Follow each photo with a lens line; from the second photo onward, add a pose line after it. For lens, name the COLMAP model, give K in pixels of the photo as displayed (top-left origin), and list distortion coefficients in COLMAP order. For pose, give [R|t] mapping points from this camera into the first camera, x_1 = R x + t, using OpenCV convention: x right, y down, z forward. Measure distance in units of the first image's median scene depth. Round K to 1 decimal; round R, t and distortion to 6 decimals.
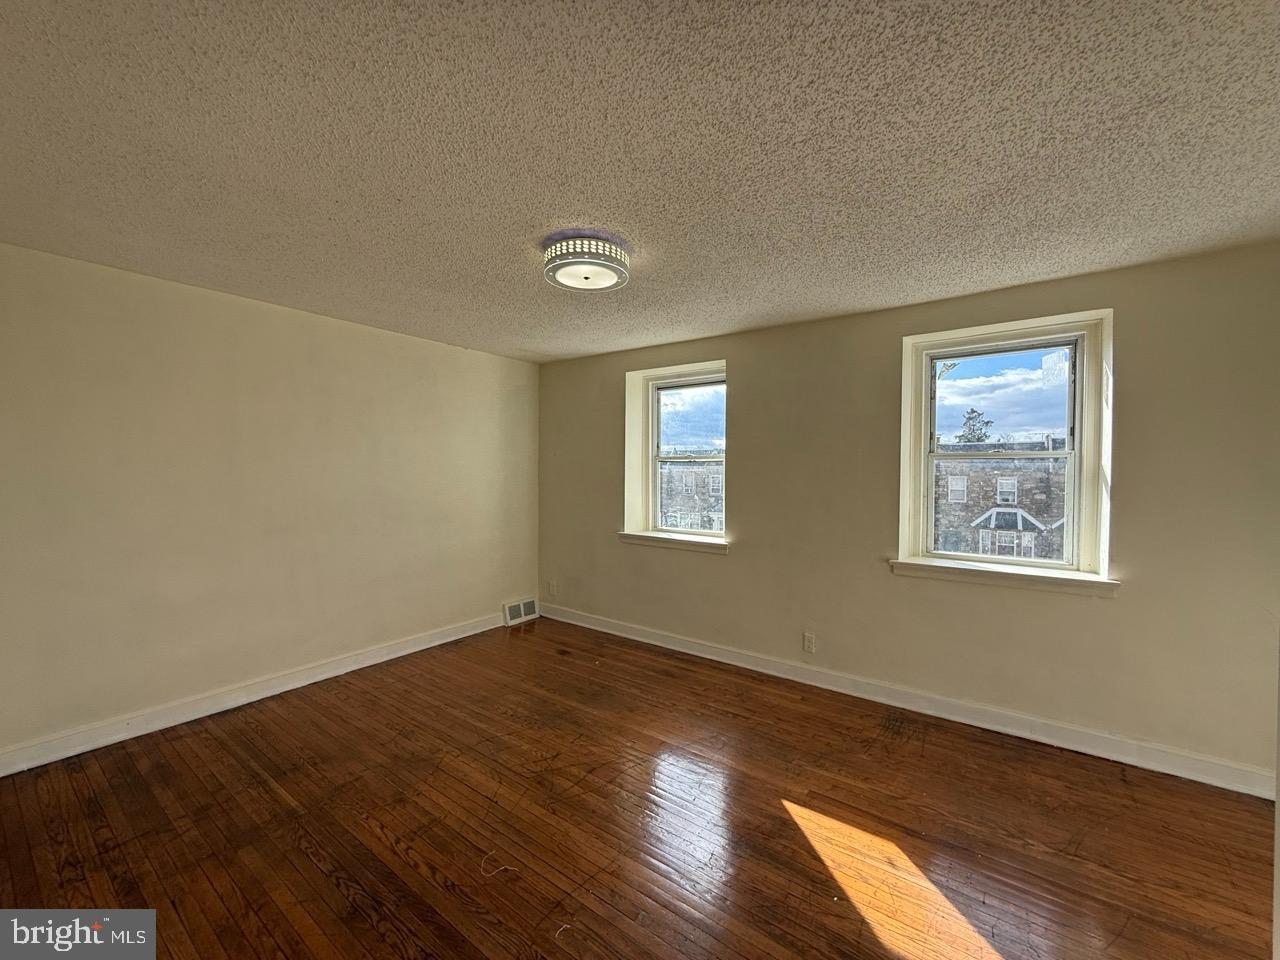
lens RADIAL K [[506.5, 0, 640.2], [0, 506.5, 475.7], [0, 0, 1]] dist [-0.002442, 0.000362]
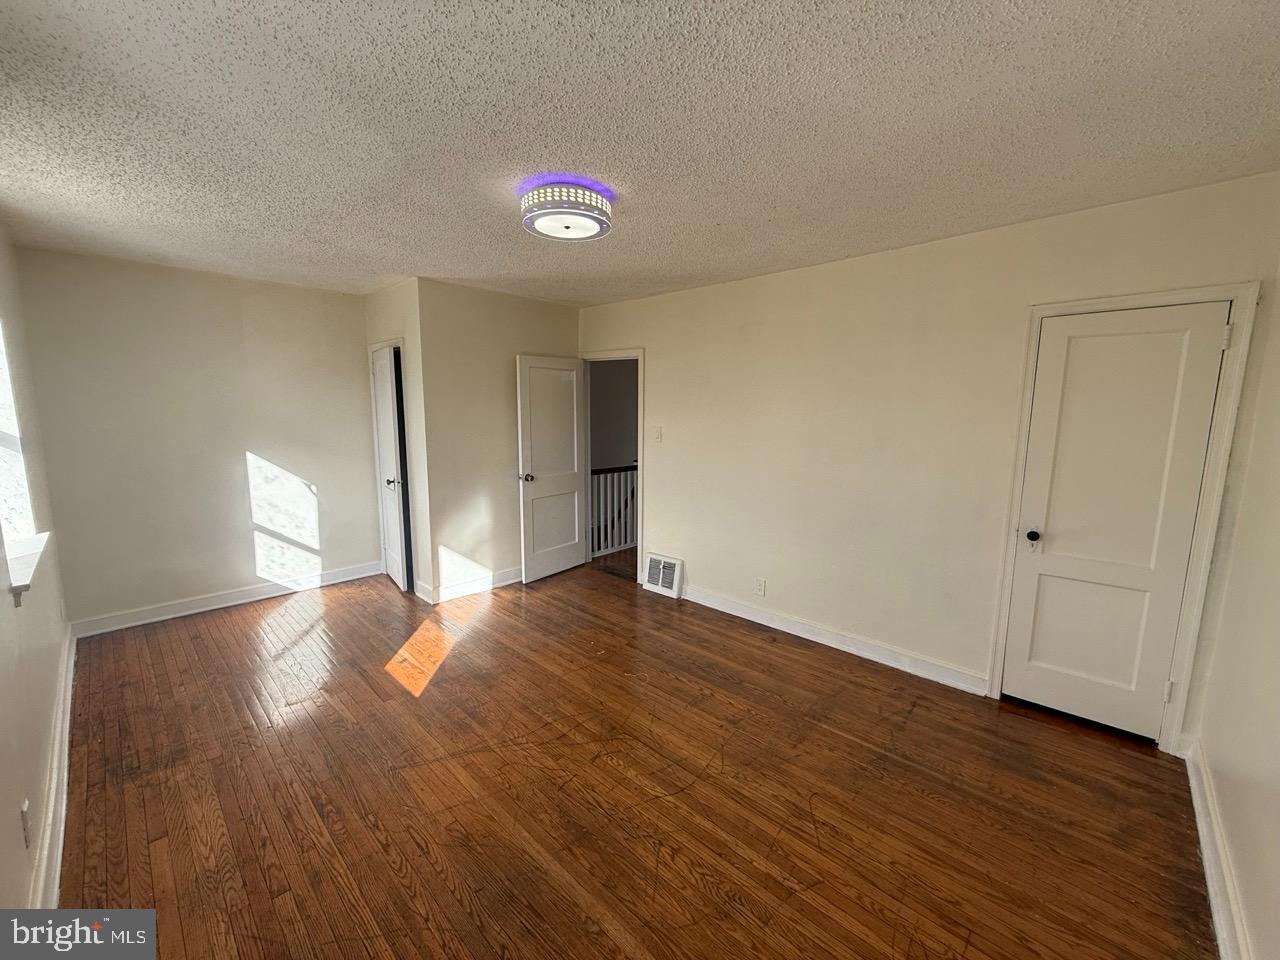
lens RADIAL K [[506.5, 0, 638.7], [0, 506.5, 480.7], [0, 0, 1]] dist [-0.002442, 0.000362]
pose [[-0.991326, -0.032887, 0.127245, -0.347991], [-0.013236, 0.988247, 0.152292, -0.060077], [-0.130758, 0.149287, -0.980110, 1.845995]]
